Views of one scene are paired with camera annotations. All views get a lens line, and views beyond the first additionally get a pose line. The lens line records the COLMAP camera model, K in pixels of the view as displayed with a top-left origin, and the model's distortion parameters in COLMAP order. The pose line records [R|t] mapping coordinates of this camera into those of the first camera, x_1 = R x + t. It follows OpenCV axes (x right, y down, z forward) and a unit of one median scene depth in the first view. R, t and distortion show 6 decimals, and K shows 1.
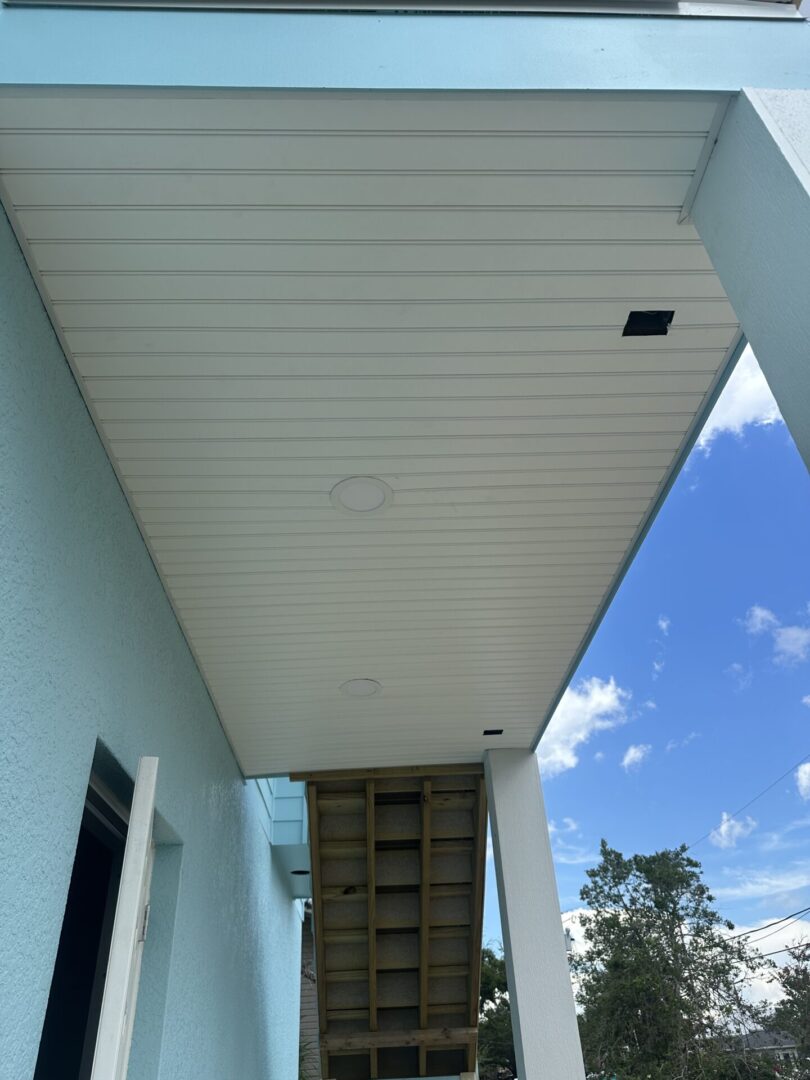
lens RADIAL K [[775.4, 0, 405.0], [0, 775.4, 540.0], [0, 0, 1]] dist [-0.003249, -0.003095]
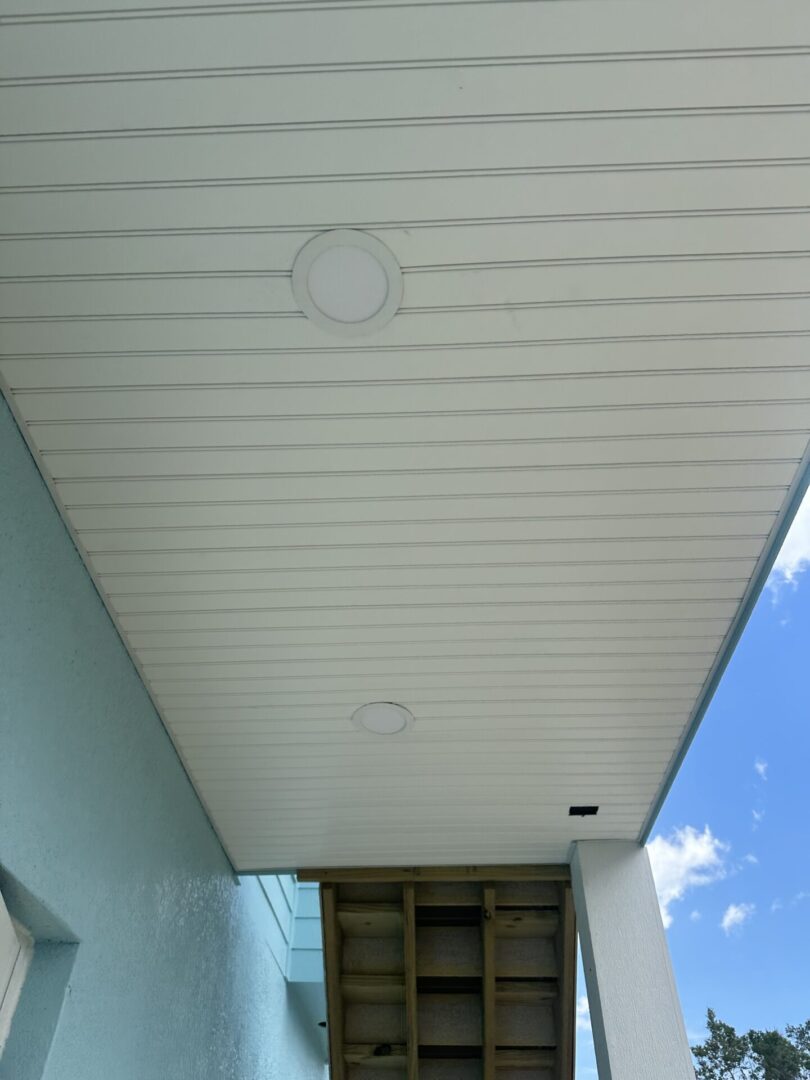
lens RADIAL K [[790.0, 0, 405.0], [0, 790.0, 540.0], [0, 0, 1]] dist [-0.029040, 0.009468]
pose [[0.995481, -0.003647, -0.094893, 0.020259], [-0.011843, 0.986694, -0.162156, 0.108800], [0.094222, 0.162547, 0.982192, 0.225648]]
